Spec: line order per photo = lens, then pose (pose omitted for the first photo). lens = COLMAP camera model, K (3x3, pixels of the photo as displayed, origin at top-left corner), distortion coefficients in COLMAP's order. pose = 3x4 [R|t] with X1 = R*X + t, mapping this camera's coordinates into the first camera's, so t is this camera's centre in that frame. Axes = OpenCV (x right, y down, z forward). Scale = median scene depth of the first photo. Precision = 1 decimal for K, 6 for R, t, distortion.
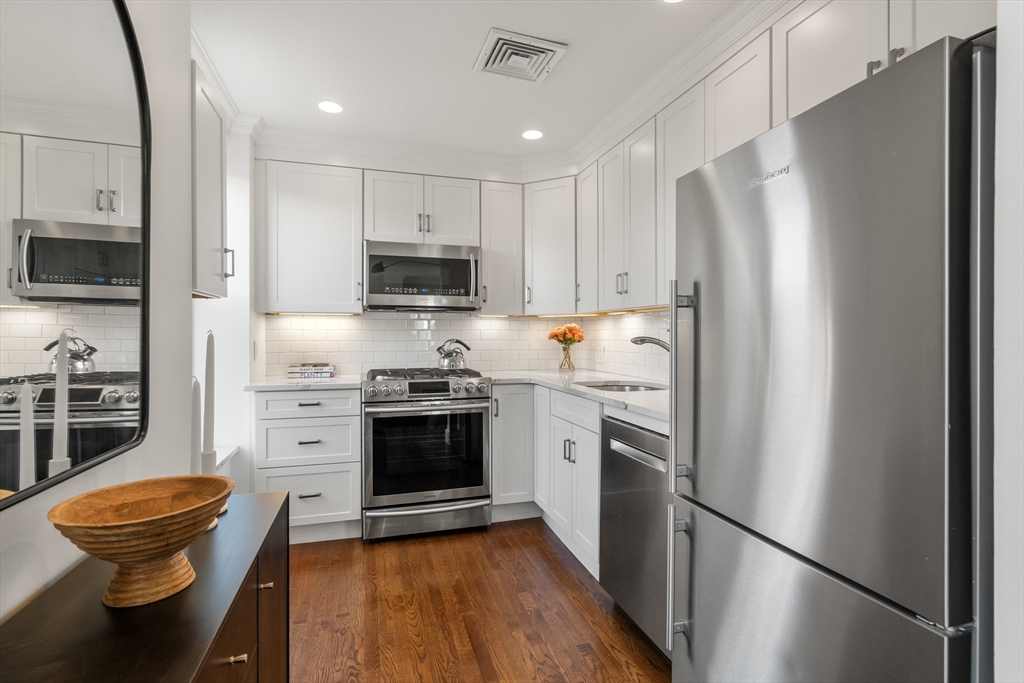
lens RADIAL K [[490.4, 0, 512.5], [0, 490.4, 336.9], [0, 0, 1]] dist [-0.015227, -0.000440]
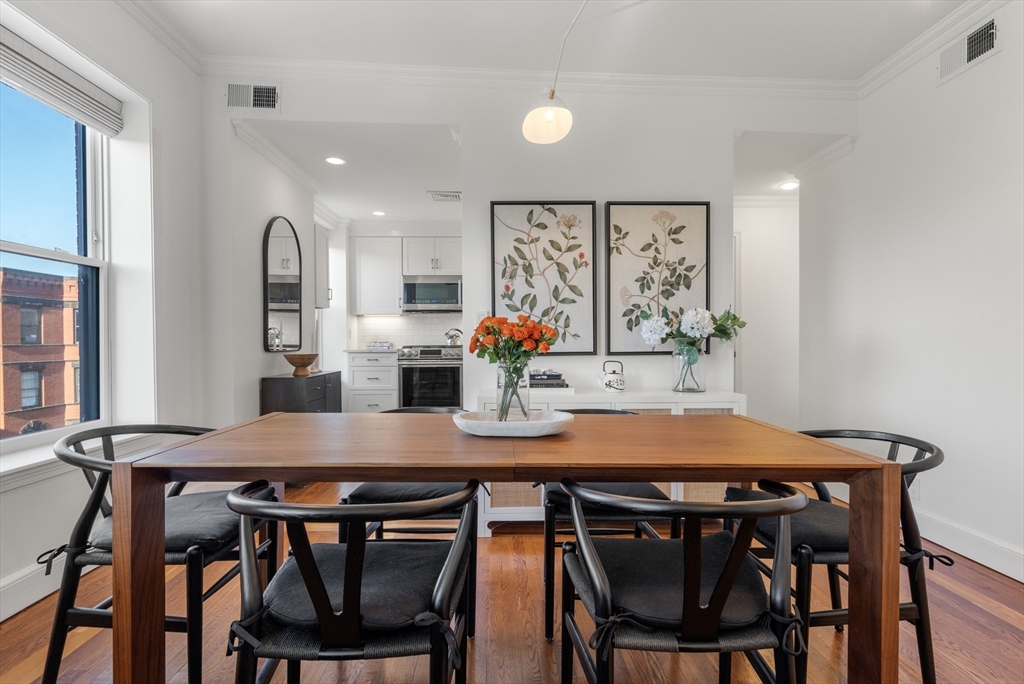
lens RADIAL K [[494.4, 0, 513.5], [0, 494.4, 346.6], [0, 0, 1]] dist [-0.005907, 0.001809]
pose [[0.965700, -0.000931, -0.259660, 0.610718], [0.004225, 0.999918, 0.012127, 0.055150], [0.259628, -0.012808, 0.965624, -0.739144]]
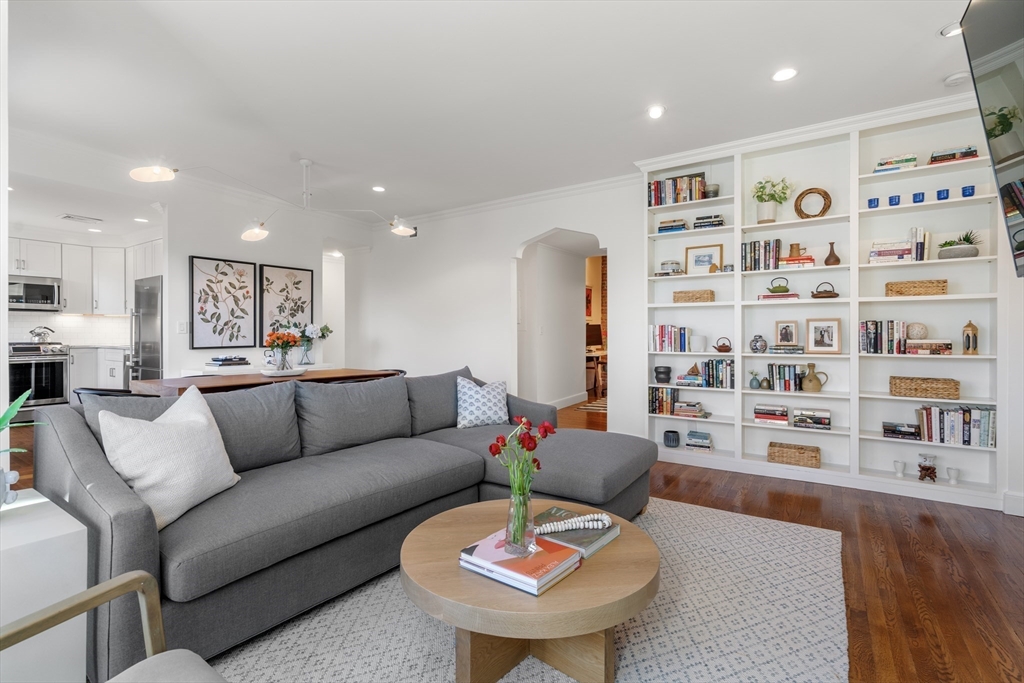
lens RADIAL K [[475.8, 0, 513.4], [0, 475.8, 334.6], [0, 0, 1]] dist [-0.006086, 0.001238]
pose [[0.772658, -0.001735, 0.634821, 0.133412], [-0.001230, 0.999990, 0.004230, 0.029054], [-0.634822, -0.004049, 0.772648, -1.685713]]
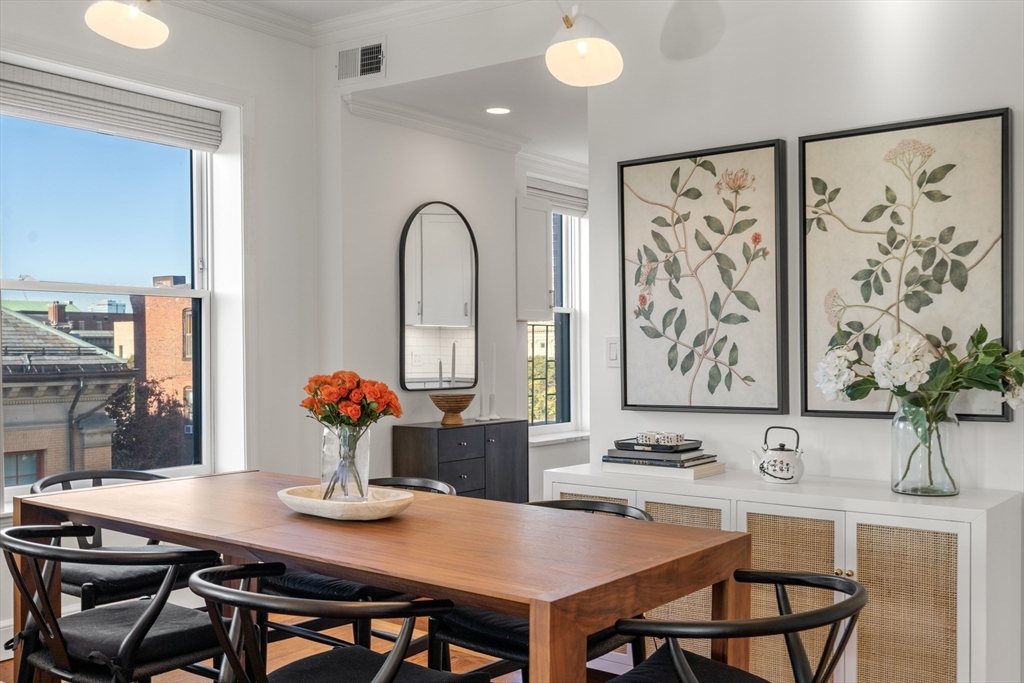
lens RADIAL K [[989.3, 0, 521.7], [0, 989.3, 362.5], [0, 0, 1]] dist [0.008123, 0.000000]
pose [[0.597268, 0.006341, -0.802017, 1.237382], [0.003456, 0.999939, 0.010480, 0.013256], [0.802035, -0.009031, 0.597209, -0.632243]]
